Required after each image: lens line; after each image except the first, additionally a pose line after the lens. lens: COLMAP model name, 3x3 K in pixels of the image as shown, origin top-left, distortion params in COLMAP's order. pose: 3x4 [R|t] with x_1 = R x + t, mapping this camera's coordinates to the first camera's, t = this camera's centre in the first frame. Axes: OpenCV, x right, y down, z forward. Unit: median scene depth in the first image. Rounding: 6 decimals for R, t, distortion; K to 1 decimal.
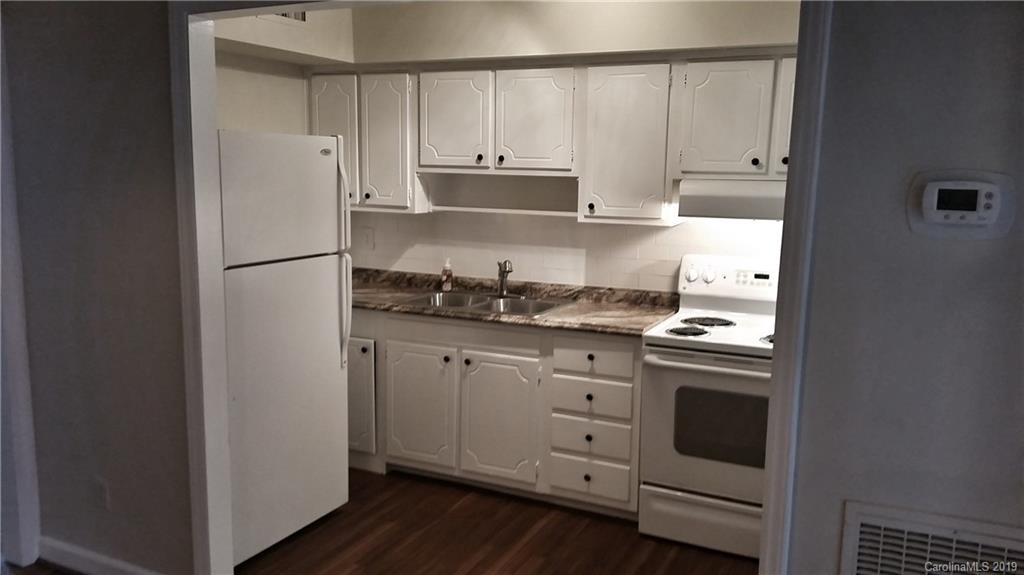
lens RADIAL K [[824.0, 0, 516.7], [0, 824.0, 273.8], [0, 0, 1]] dist [0.068933, -0.109068]
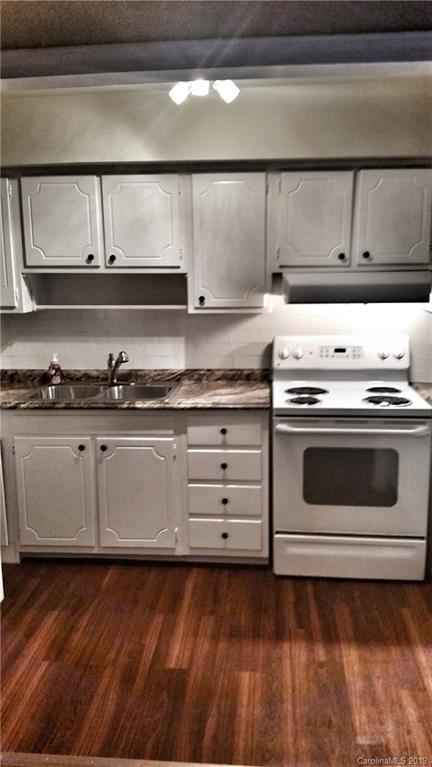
lens RADIAL K [[617.2, 0, 217.0], [0, 617.2, 376.3], [0, 0, 1]] dist [0.068933, -0.109068]
pose [[0.933101, -0.083205, 0.349855, -0.197027], [0.070990, 0.996340, 0.047617, -0.014641], [-0.352537, -0.019596, 0.935593, 0.194105]]
